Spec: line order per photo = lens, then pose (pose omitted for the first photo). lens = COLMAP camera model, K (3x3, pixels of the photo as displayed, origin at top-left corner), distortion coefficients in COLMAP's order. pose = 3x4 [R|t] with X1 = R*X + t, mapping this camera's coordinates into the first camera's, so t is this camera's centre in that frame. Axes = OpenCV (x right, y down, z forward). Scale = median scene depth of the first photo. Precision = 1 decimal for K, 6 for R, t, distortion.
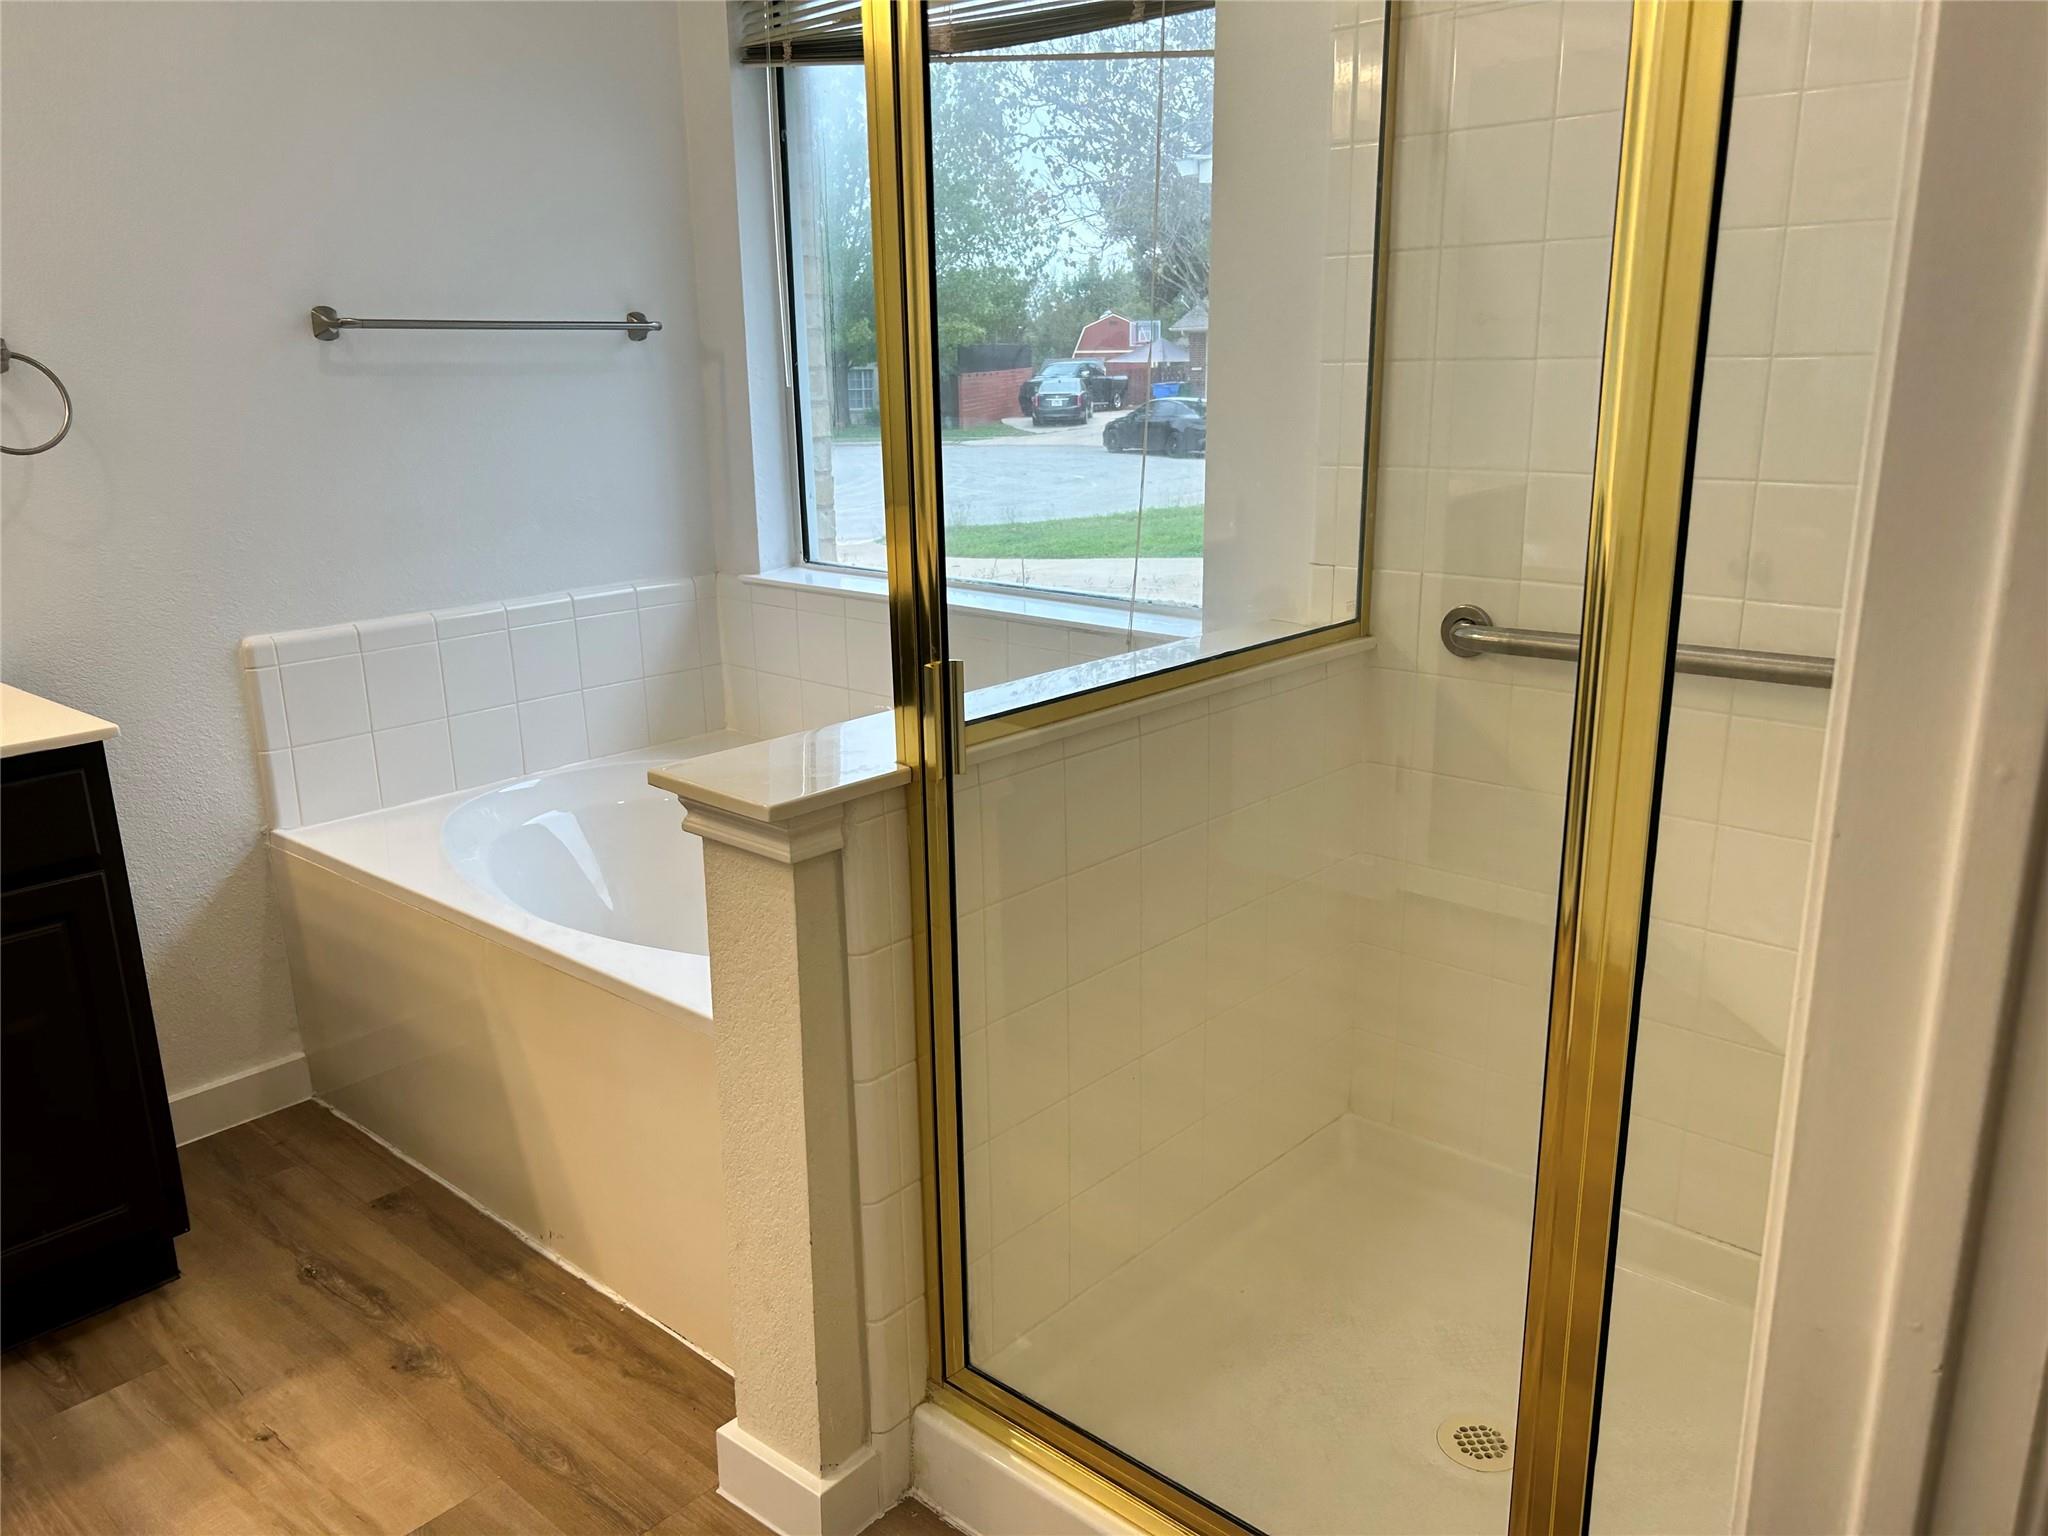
lens RADIAL K [[1550.0, 0, 1015.1], [0, 1550.0, 762.0], [0, 0, 1]] dist [0.063403, -0.064665]
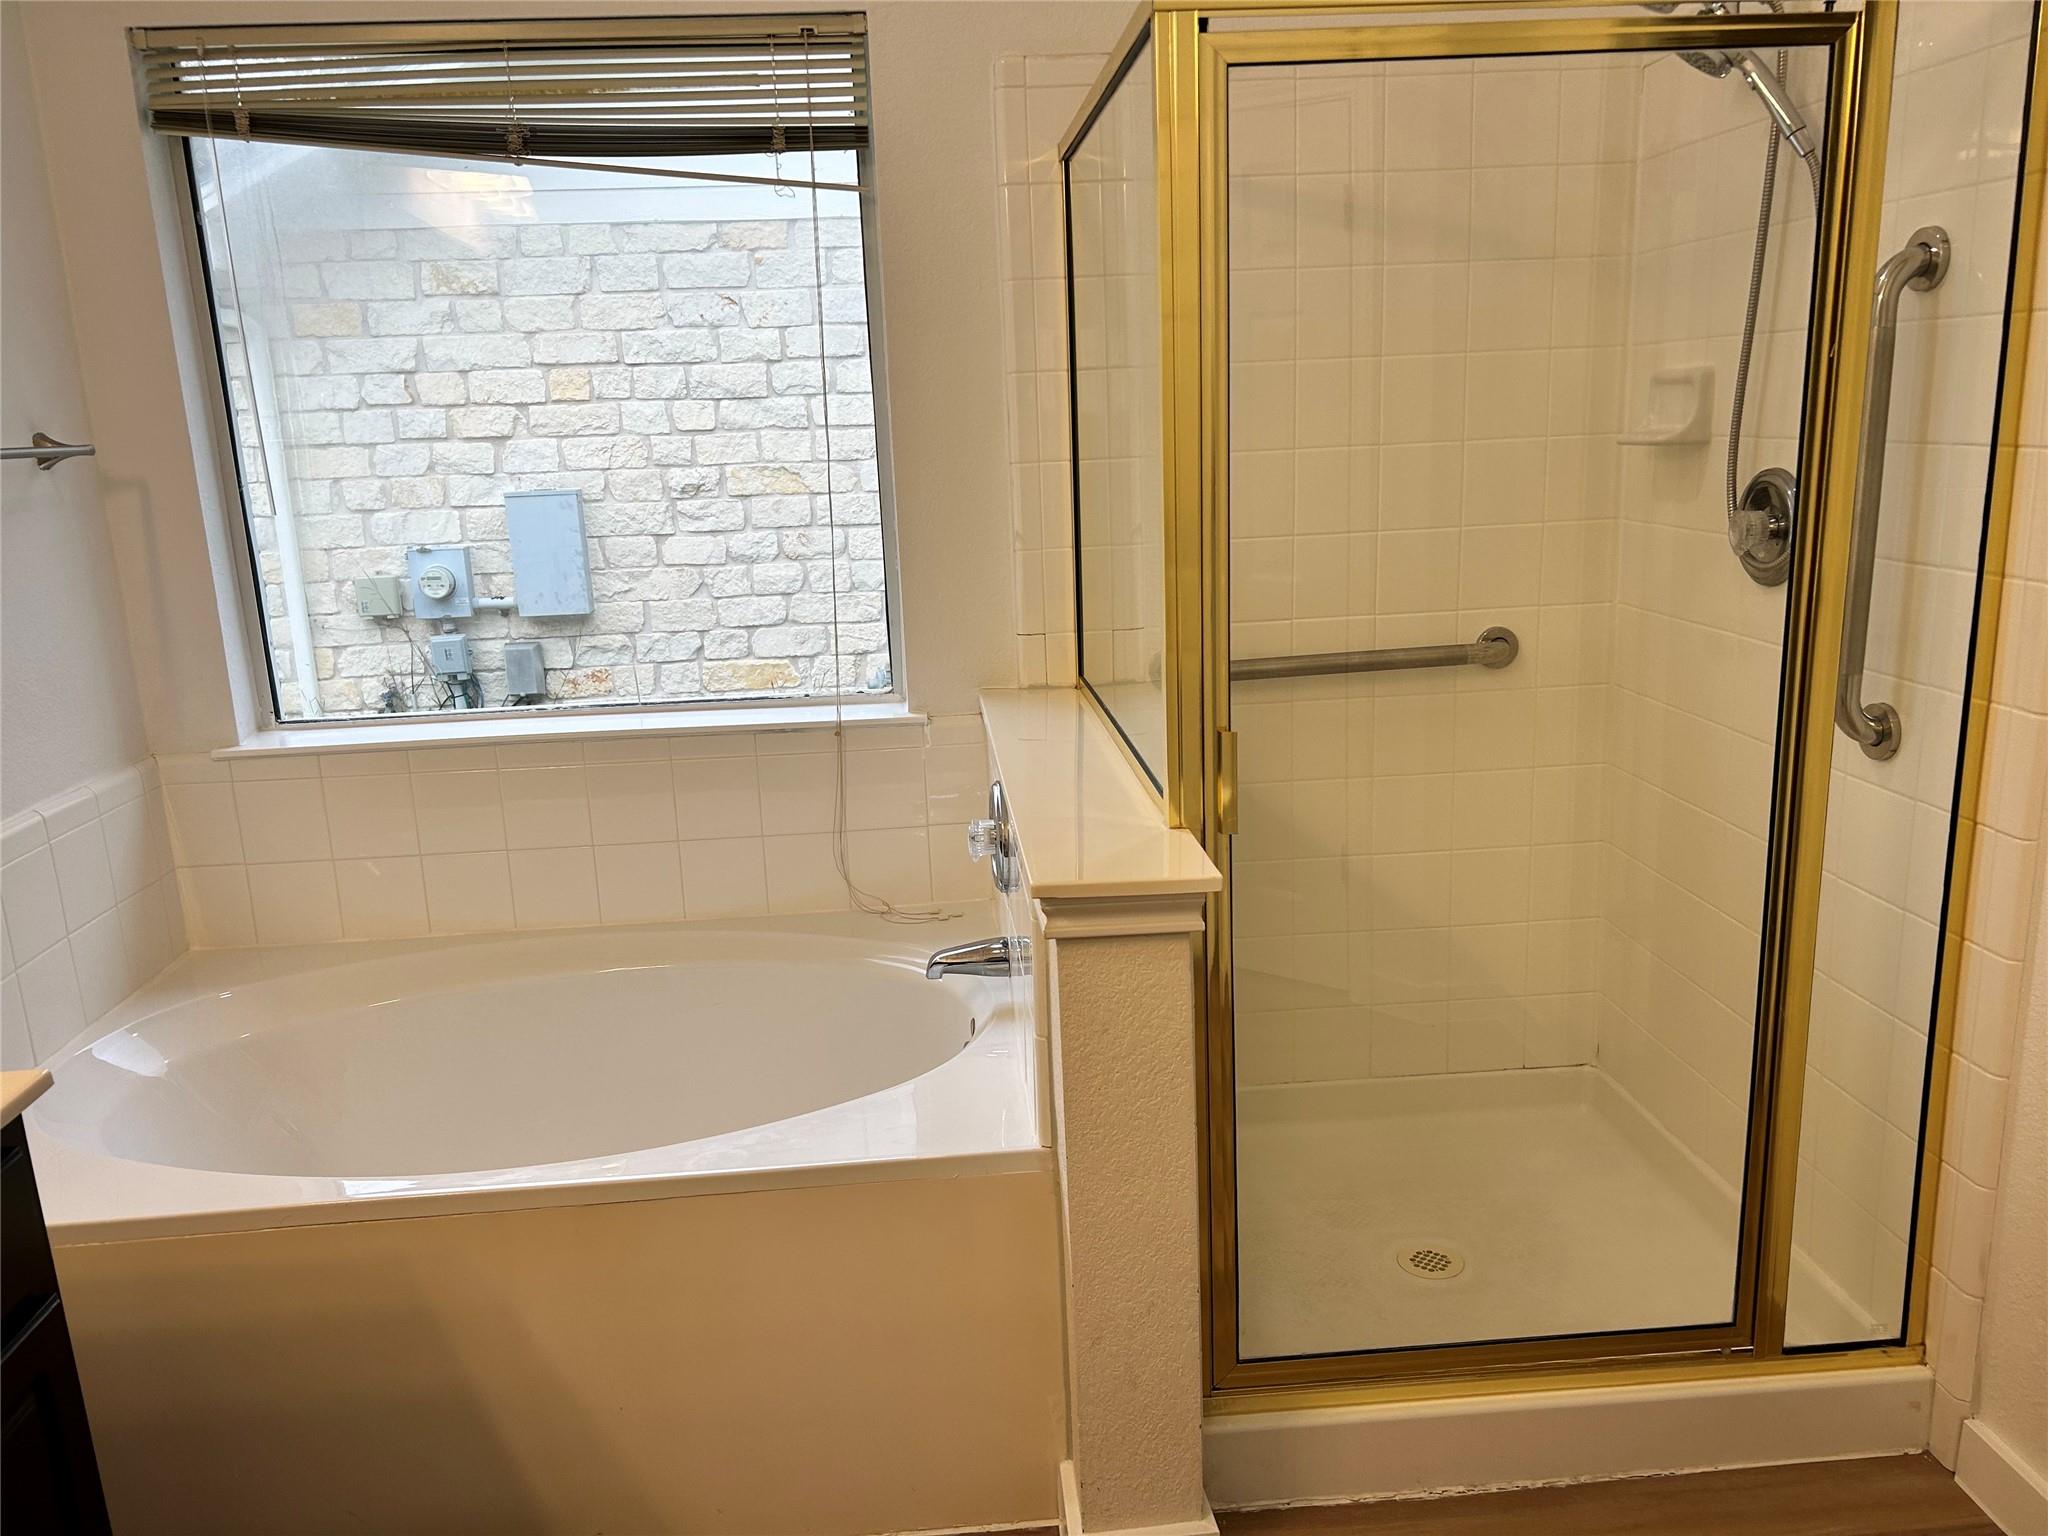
lens RADIAL K [[1550.0, 0, 1018.2], [0, 1550.0, 759.8], [0, 0, 1]] dist [0.063403, -0.064665]
pose [[0.692931, -0.175321, 0.699363, -0.583672], [0.215133, 0.976075, 0.031534, -0.067362], [-0.688160, 0.128605, 0.714070, 0.180164]]
